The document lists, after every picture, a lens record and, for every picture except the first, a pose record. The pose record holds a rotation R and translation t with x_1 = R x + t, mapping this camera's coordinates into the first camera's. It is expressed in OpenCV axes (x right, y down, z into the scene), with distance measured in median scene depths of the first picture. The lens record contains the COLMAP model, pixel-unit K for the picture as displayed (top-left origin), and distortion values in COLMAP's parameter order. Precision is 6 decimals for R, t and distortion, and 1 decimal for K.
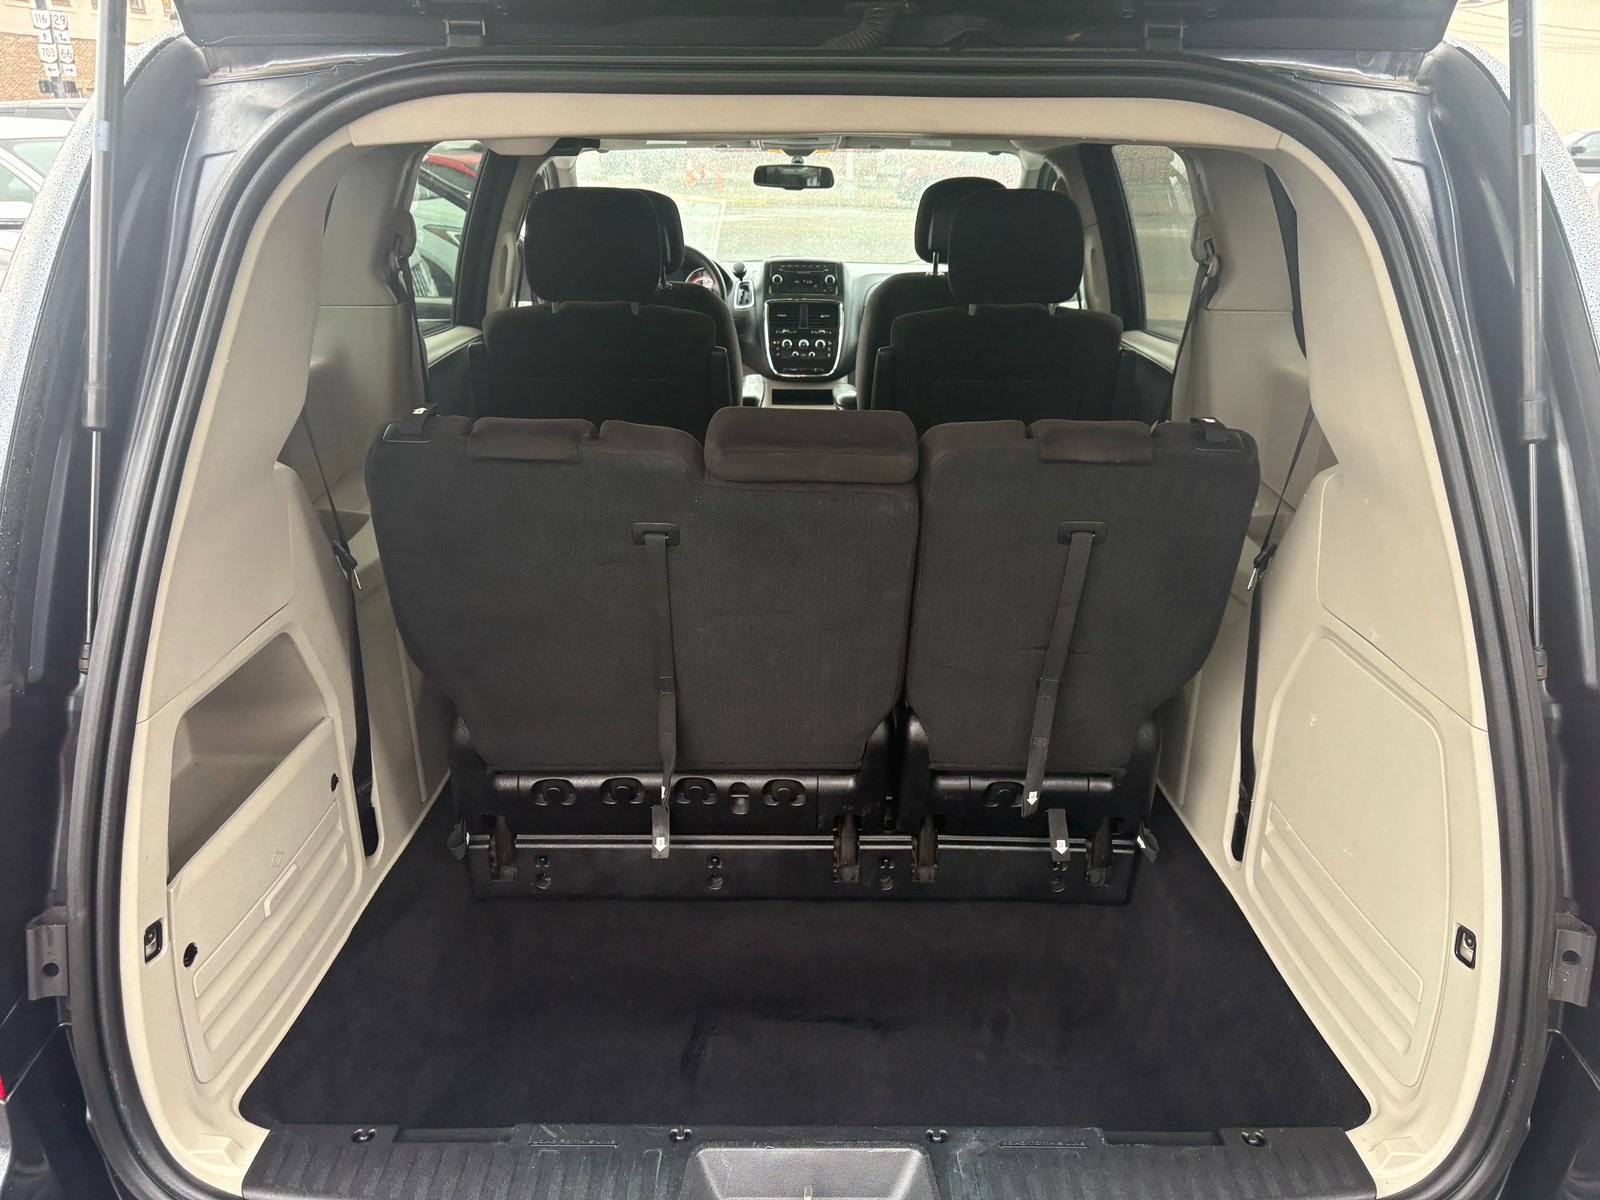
lens RADIAL K [[1190.9, 0, 795.0], [0, 1190.9, 606.2], [0, 0, 1]] dist [0.031224, -0.028984]
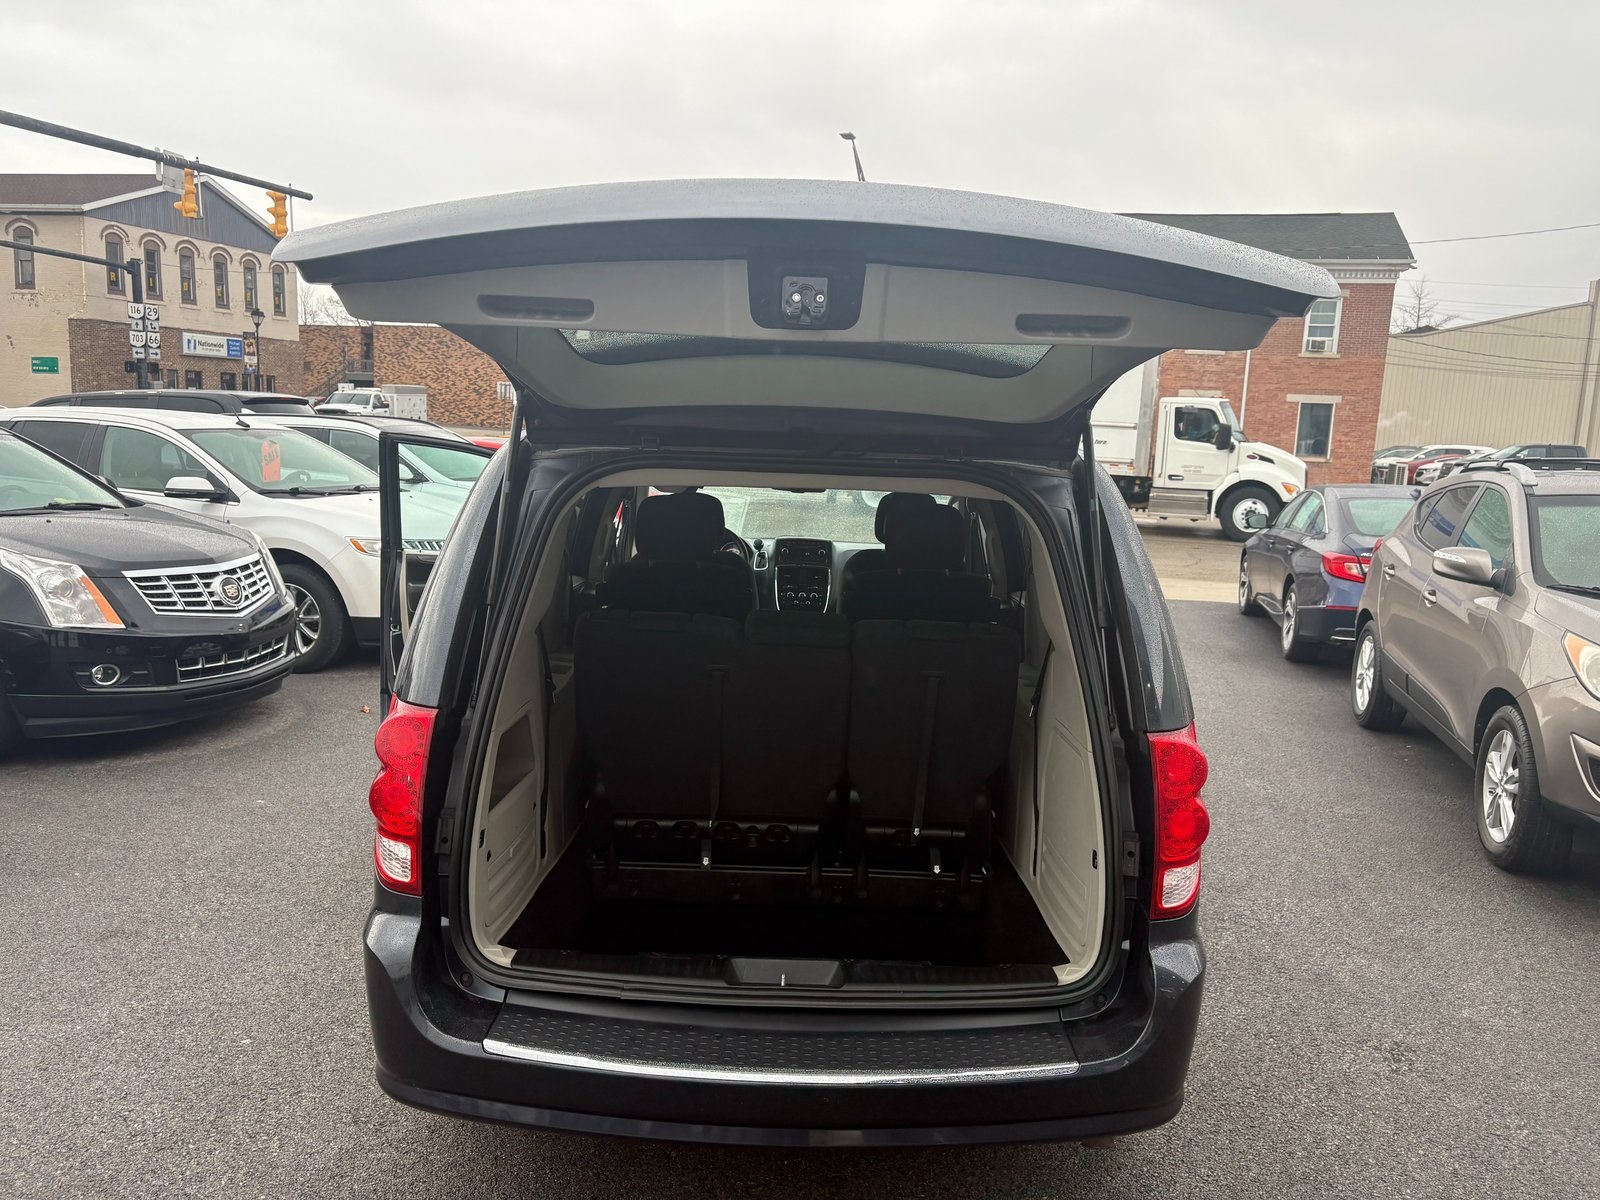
lens RADIAL K [[1178.7, 0, 800.0], [0, 1178.7, 600.0], [0, 0, 1]] dist [0.099966, -0.108460]
pose [[0.999609, 0.027858, -0.002315, 0.016270], [-0.027662, 0.973805, -0.225695, 0.203354], [-0.004033, 0.225671, 0.974195, -0.725455]]
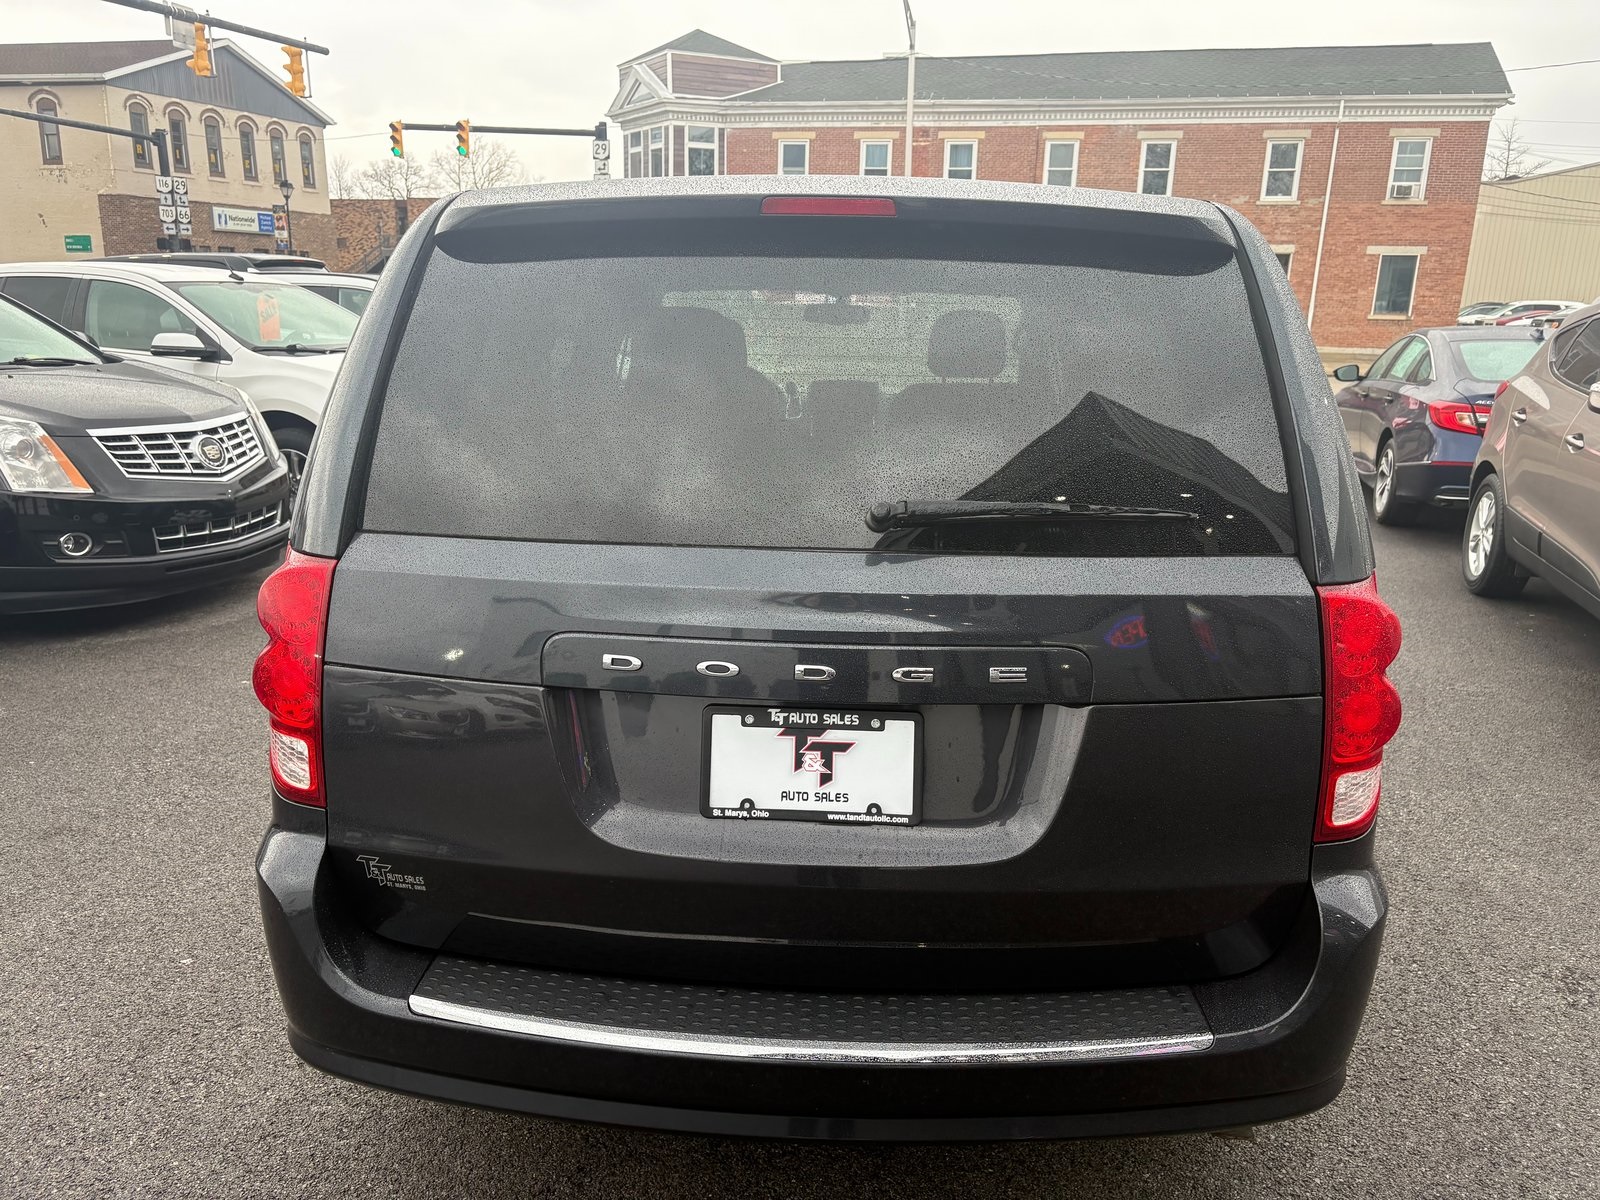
lens RADIAL K [[1178.7, 0, 800.0], [0, 1178.7, 600.0], [0, 0, 1]] dist [0.099966, -0.108460]
pose [[0.998983, 0.021273, -0.039756, 0.032560], [-0.026121, 0.991722, -0.125716, 0.179126], [0.036753, 0.126627, 0.991269, -0.363945]]
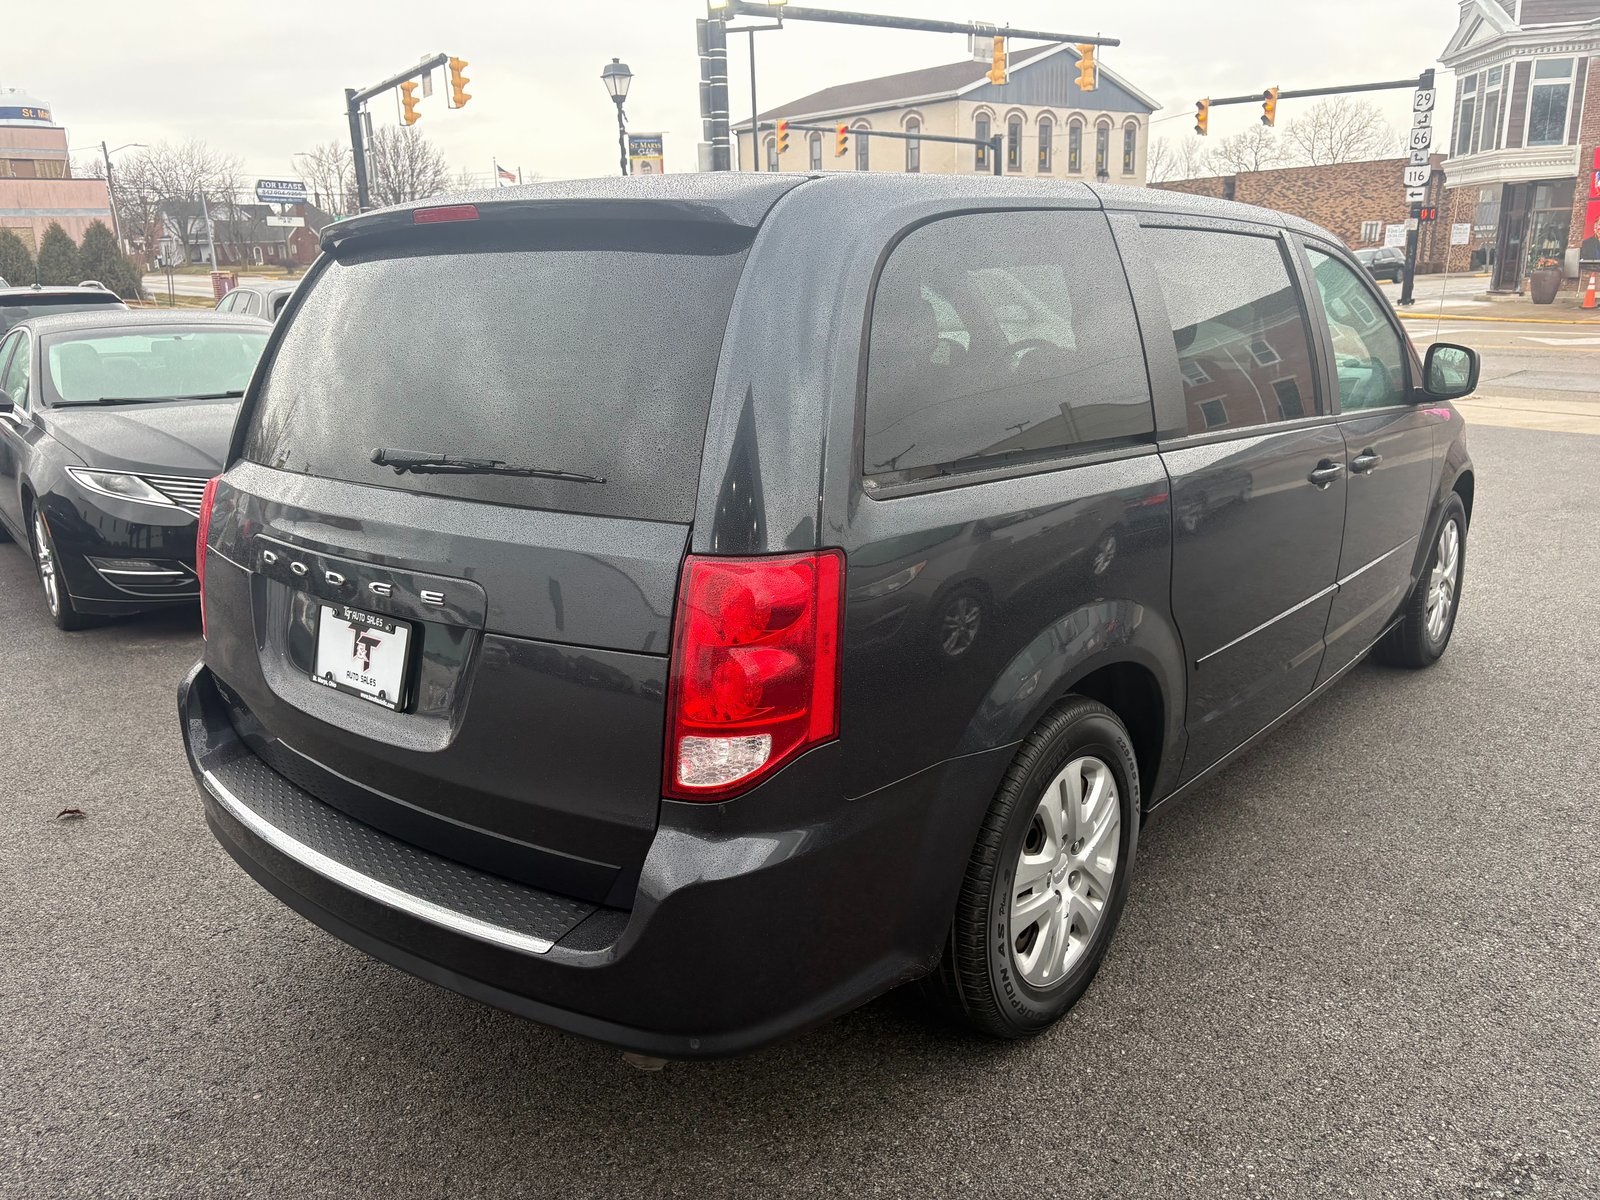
lens RADIAL K [[1208.9, 0, 800.0], [0, 1208.9, 600.0], [0, 0, 1]] dist [0.028761, -0.051345]
pose [[0.763739, 0.141114, -0.629912, 1.076577], [-0.208306, 0.977487, -0.033583, 0.089503], [0.610992, 0.156863, 0.775940, -0.122430]]
